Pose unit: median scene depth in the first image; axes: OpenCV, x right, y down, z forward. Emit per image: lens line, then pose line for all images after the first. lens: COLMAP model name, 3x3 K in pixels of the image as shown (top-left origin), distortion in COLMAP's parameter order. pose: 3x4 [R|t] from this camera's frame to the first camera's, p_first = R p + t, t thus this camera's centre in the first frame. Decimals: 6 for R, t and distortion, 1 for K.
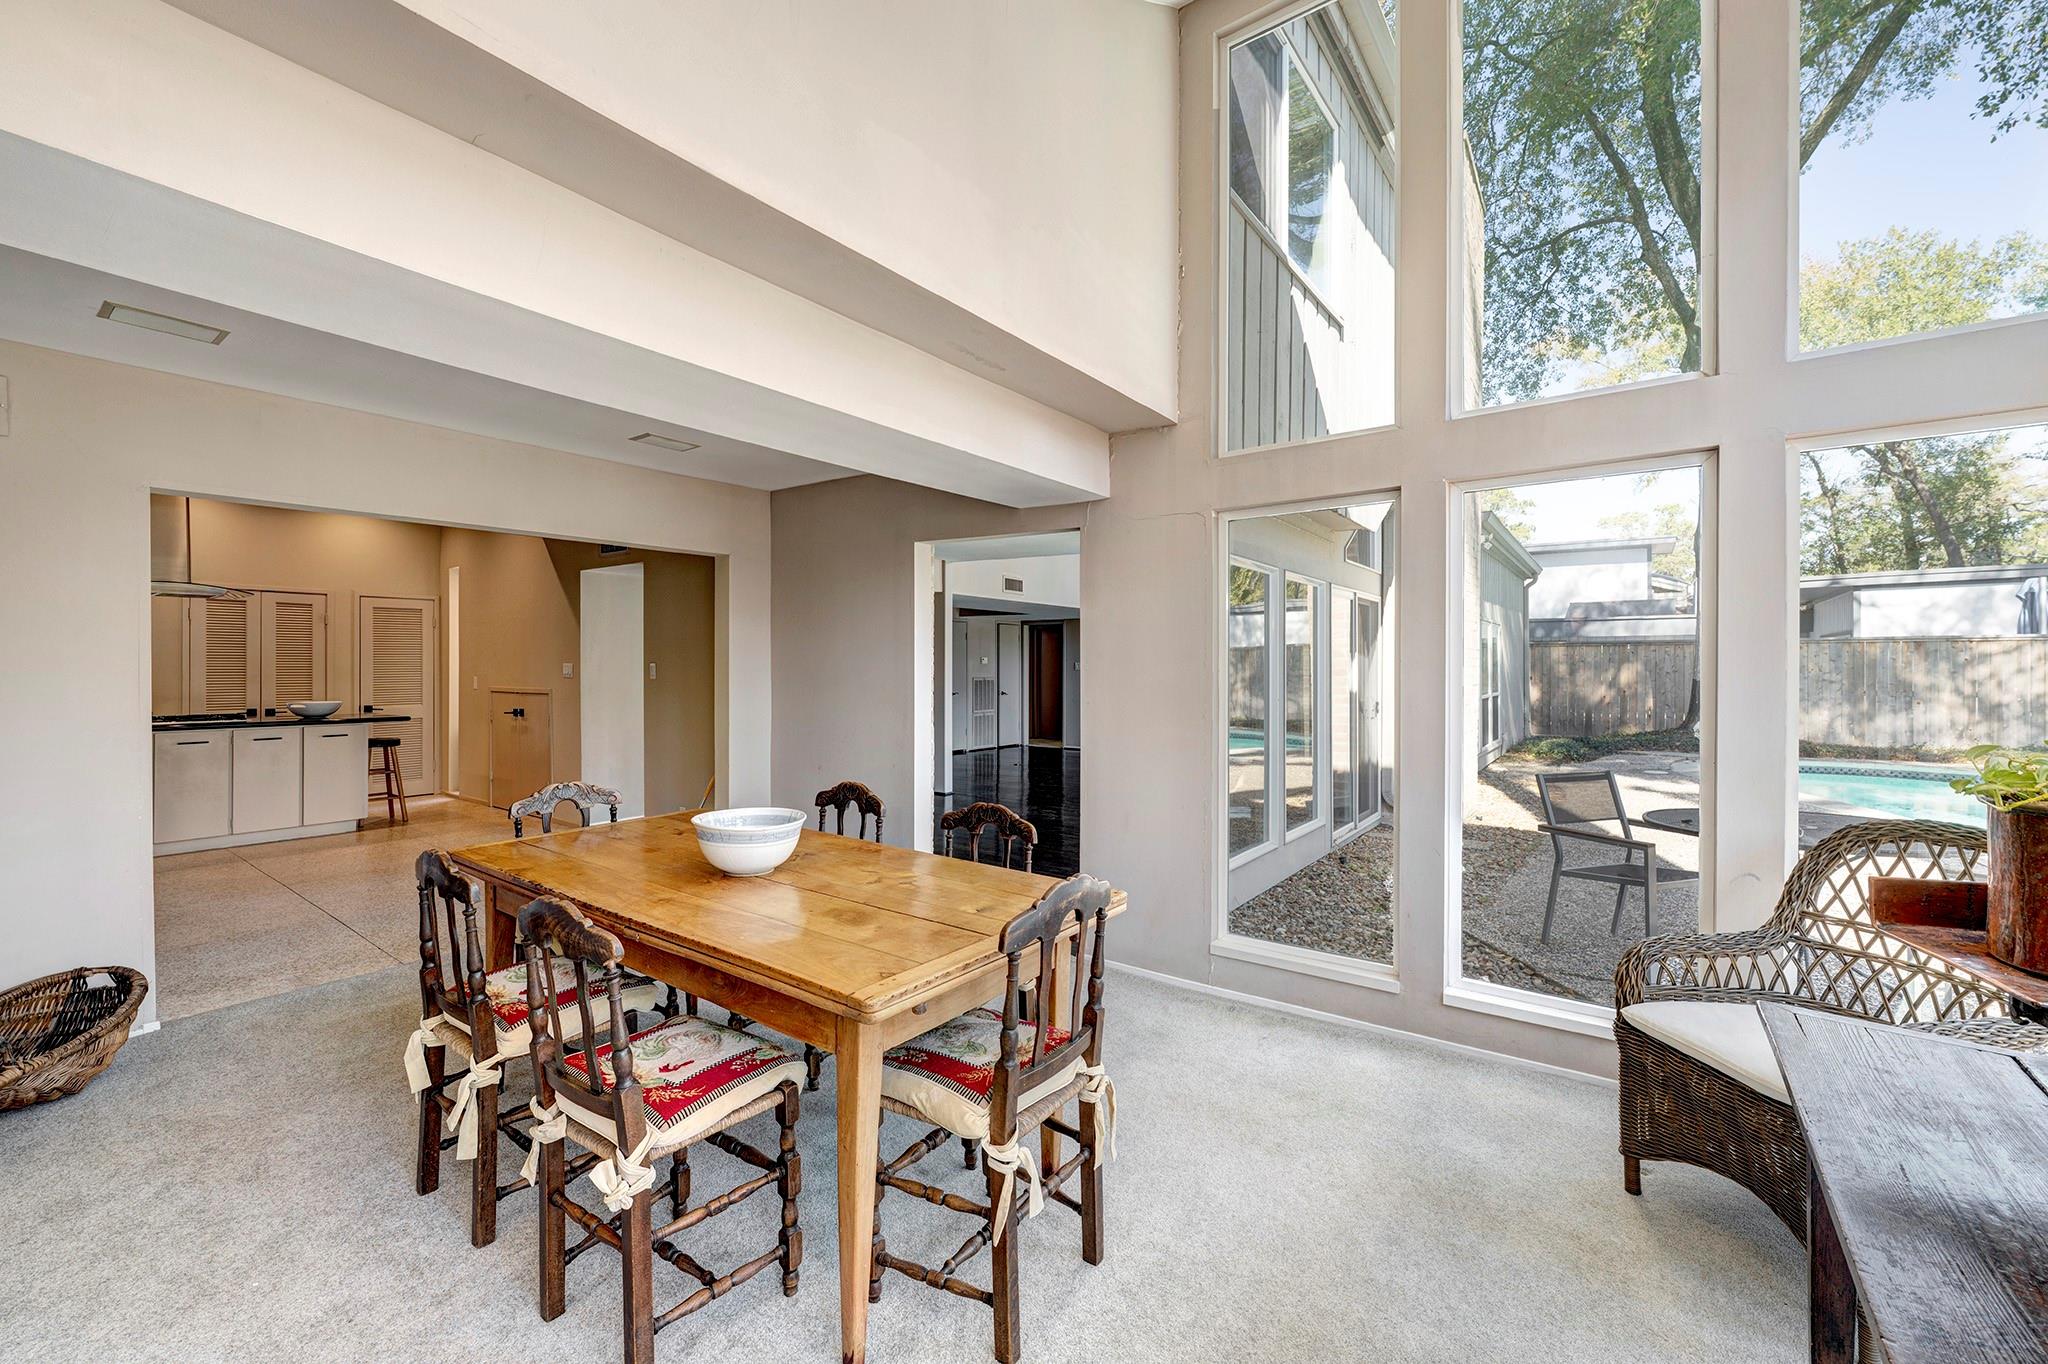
lens RADIAL K [[836.4, 0, 1019.9], [0, 836.4, 670.3], [0, 0, 1]] dist [0.017800, 0.000170]
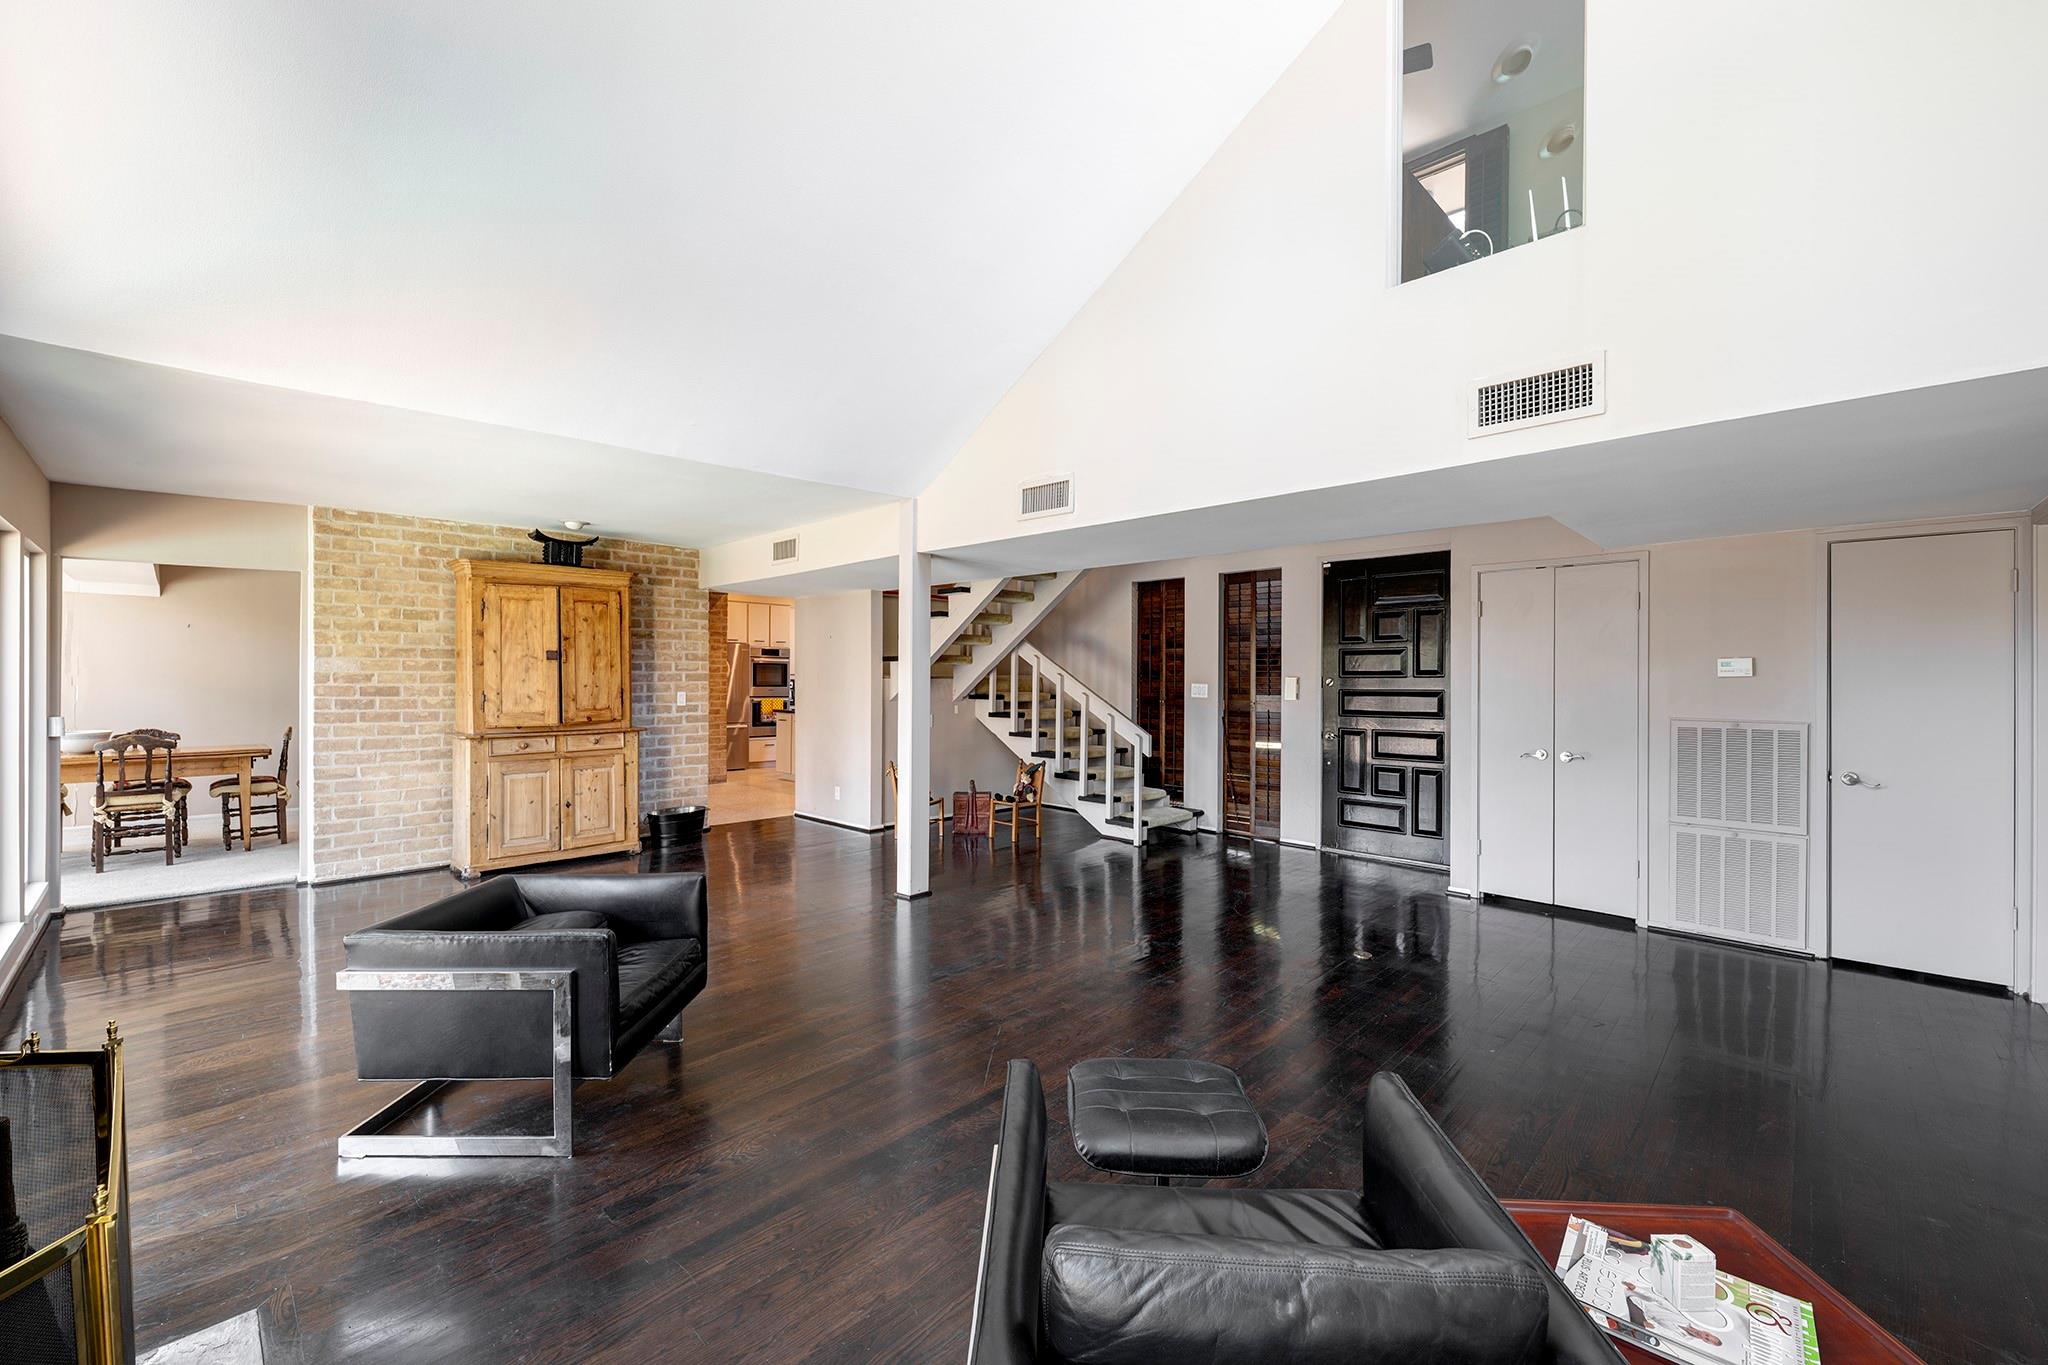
lens RADIAL K [[836.4, 0, 1029.4], [0, 836.4, 691.7], [0, 0, 1]] dist [0.017800, 0.000170]
pose [[-0.129667, 0.009142, -0.991515, 0.317874], [-0.010244, 0.999892, 0.010559, -0.003008], [0.991505, 0.011526, -0.129559, 0.776693]]
